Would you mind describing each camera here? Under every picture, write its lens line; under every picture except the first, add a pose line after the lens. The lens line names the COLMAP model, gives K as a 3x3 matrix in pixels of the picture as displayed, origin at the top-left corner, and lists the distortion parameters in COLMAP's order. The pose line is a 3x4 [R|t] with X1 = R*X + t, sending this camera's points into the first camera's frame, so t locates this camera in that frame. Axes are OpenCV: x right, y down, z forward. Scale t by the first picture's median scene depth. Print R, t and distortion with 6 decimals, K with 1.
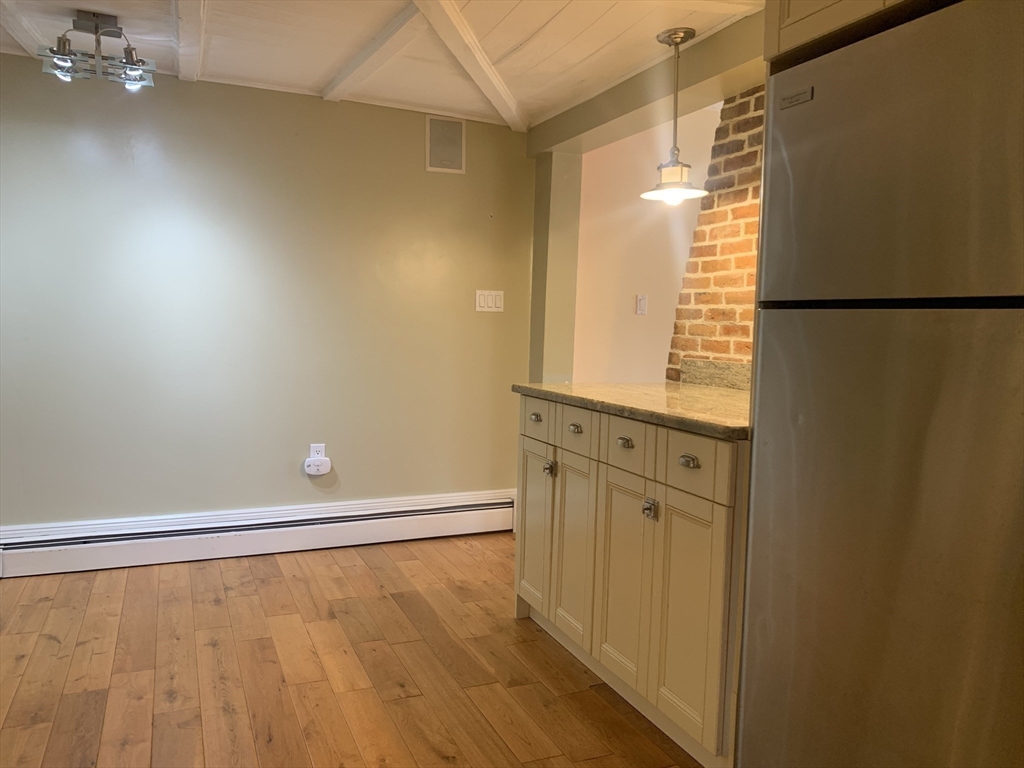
lens RADIAL K [[785.0, 0, 515.6], [0, 785.0, 382.0], [0, 0, 1]] dist [0.028250, -0.044000]
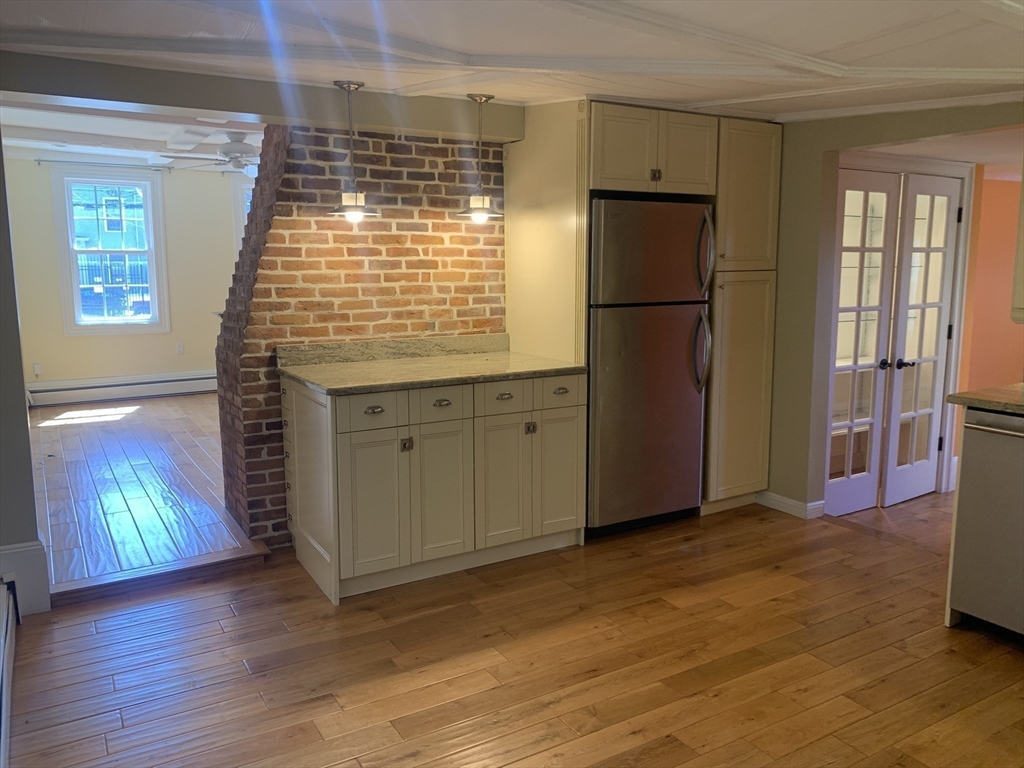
lens RADIAL K [[785.0, 0, 509.6], [0, 785.0, 386.1], [0, 0, 1]] dist [0.028250, -0.044000]
pose [[-0.131938, -0.178186, 0.975111, -1.014628], [0.074063, 0.979189, 0.188952, -0.174141], [-0.988487, 0.097149, -0.115995, 0.858462]]
